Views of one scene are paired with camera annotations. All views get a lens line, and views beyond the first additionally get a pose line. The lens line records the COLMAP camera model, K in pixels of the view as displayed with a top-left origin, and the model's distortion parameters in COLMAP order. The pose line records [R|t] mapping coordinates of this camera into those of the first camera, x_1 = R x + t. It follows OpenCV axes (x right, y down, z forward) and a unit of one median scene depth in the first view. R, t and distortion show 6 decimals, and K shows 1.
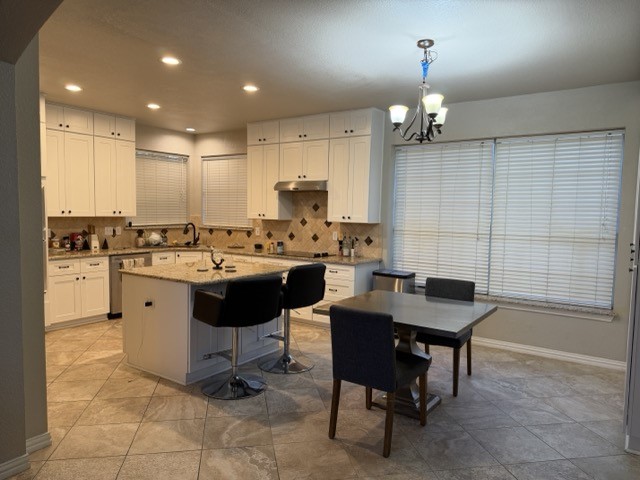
lens RADIAL K [[451.6, 0, 319.0], [0, 451.6, 244.4], [0, 0, 1]] dist [0.118714, -0.180856]
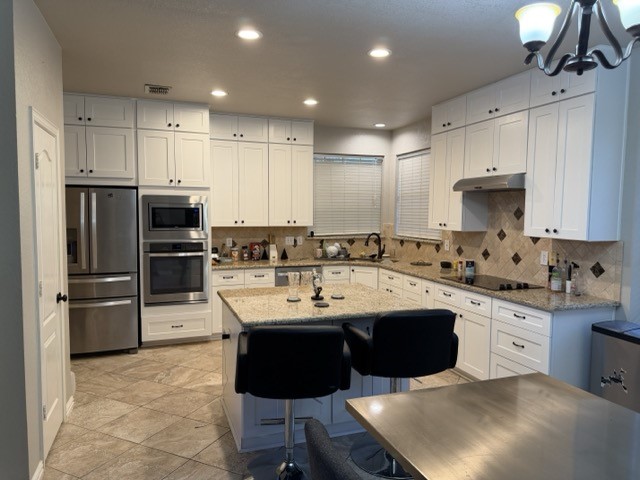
lens RADIAL K [[451.6, 0, 319.0], [0, 451.6, 244.4], [0, 0, 1]] dist [0.118714, -0.180856]
pose [[0.813134, 0.030760, -0.581263, 0.155008], [-0.034700, 0.999388, 0.004343, -0.029594], [0.581041, 0.016638, 0.813704, 0.276108]]
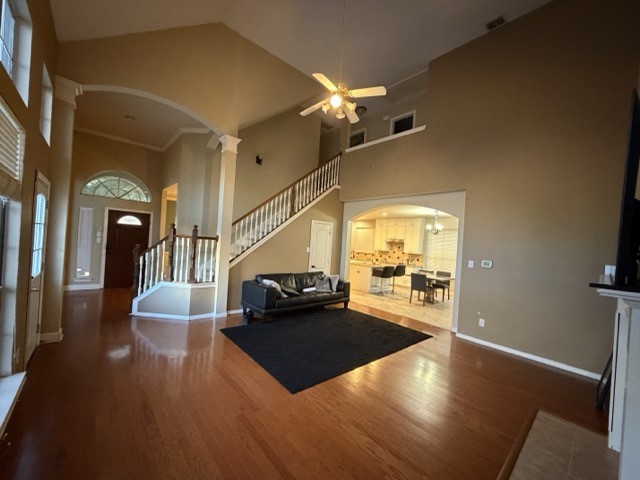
lens RADIAL K [[253.7, 0, 317.9], [0, 253.7, 242.4], [0, 0, 1]] dist [-0.000369, -0.000016]
pose [[0.969821, 0.045137, -0.239602, -0.128950], [-0.062702, 0.995834, -0.066198, 0.029371], [0.235616, 0.079224, 0.968612, -0.760948]]
